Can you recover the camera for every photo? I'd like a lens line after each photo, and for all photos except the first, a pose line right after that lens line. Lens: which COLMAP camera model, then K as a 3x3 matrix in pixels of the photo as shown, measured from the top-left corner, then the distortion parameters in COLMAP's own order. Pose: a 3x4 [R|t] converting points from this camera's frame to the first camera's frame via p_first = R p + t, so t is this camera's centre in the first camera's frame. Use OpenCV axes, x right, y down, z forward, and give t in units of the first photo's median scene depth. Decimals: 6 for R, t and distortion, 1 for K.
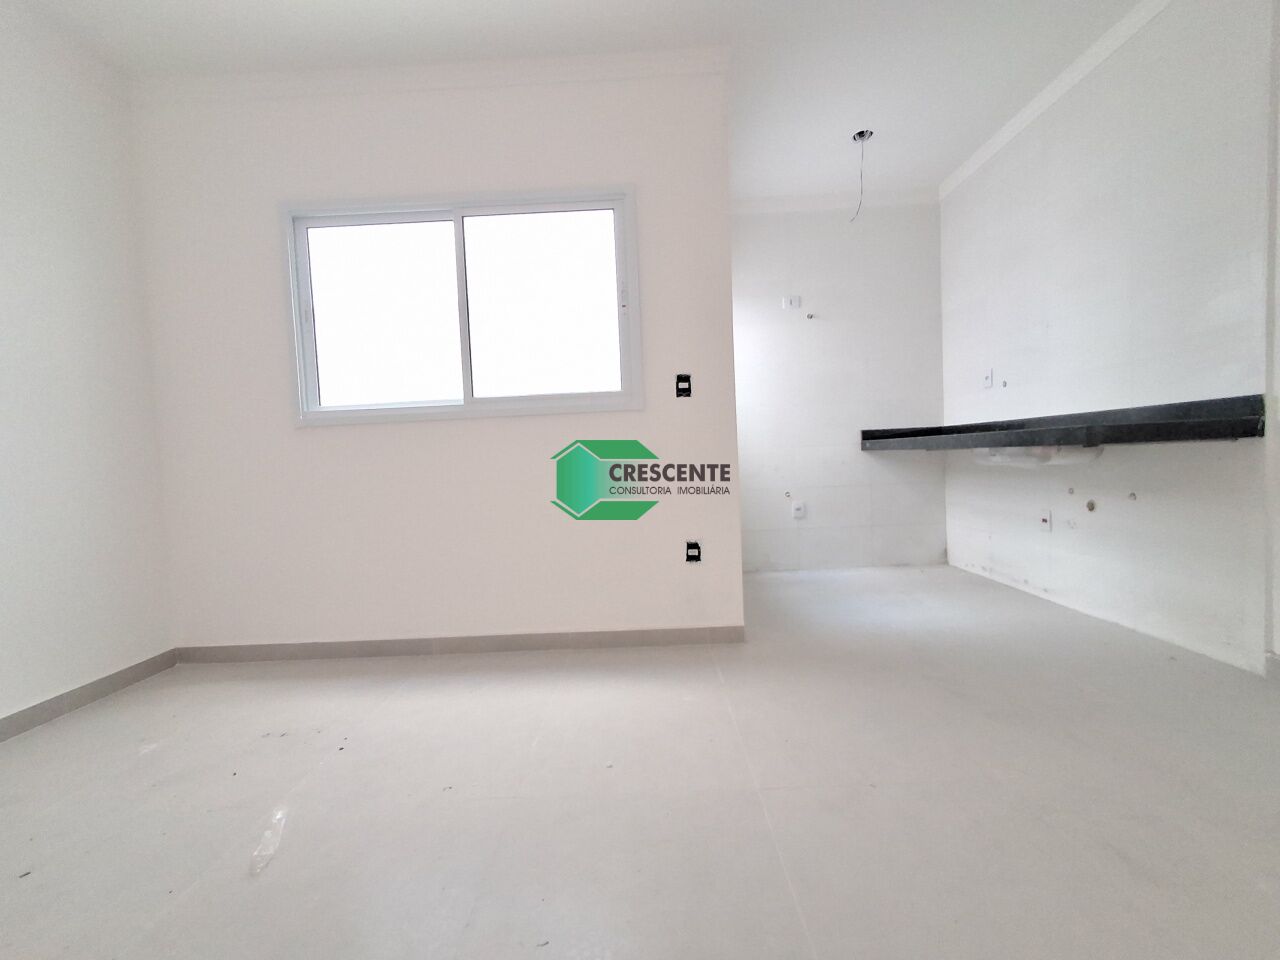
lens RADIAL K [[584.9, 0, 640.0], [0, 584.9, 480.0], [0, 0, 1]] dist [-0.015818, 0.000996]
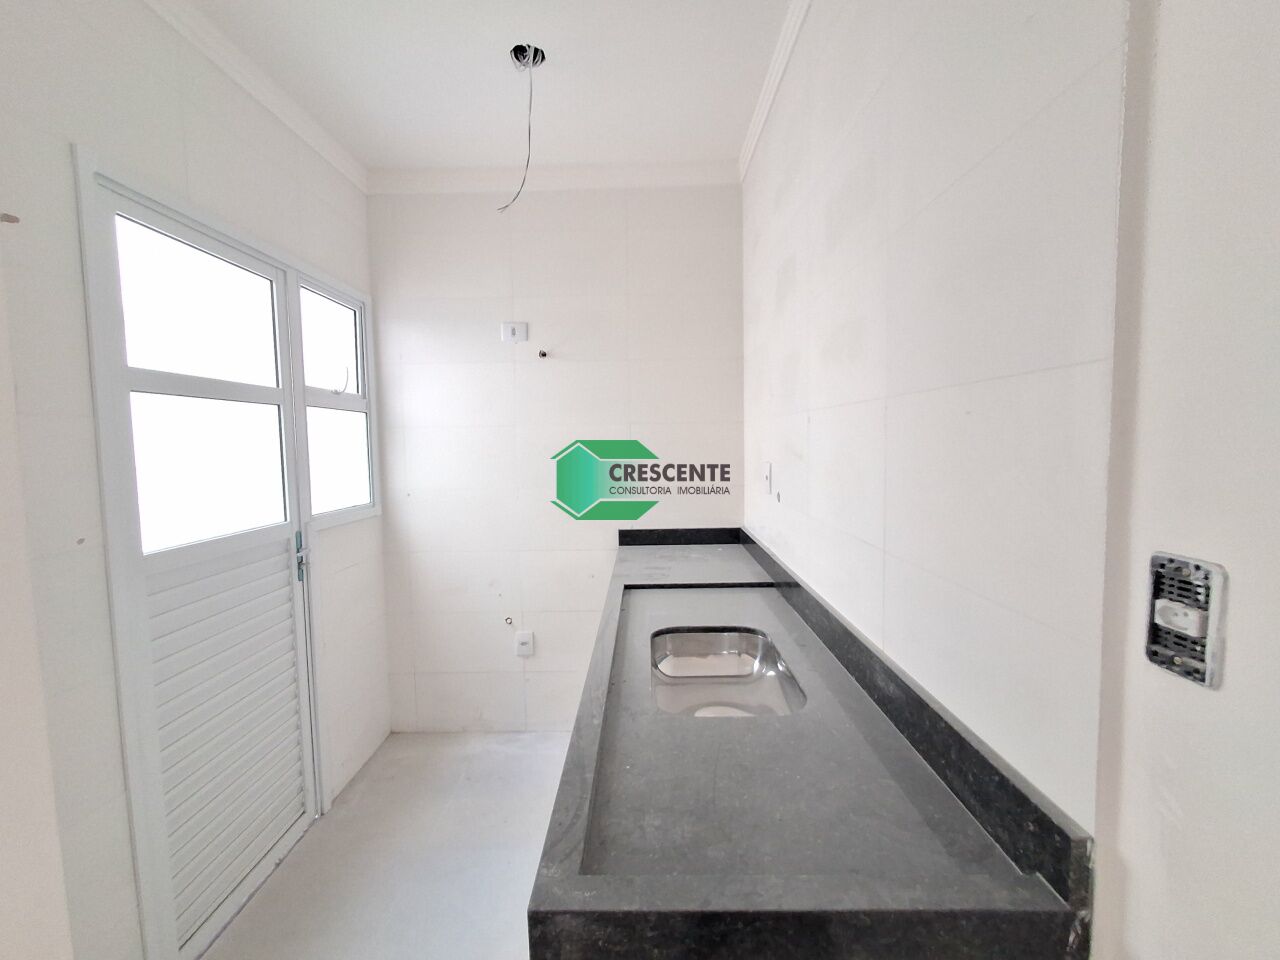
lens RADIAL K [[601.1, 0, 640.0], [0, 601.1, 480.0], [0, 0, 1]] dist [0.015928, 0.000433]
pose [[0.999584, 0.019546, 0.021205, 0.547218], [-0.020507, 0.998726, 0.046106, -0.243454], [-0.020277, -0.046521, 0.998711, 0.447419]]
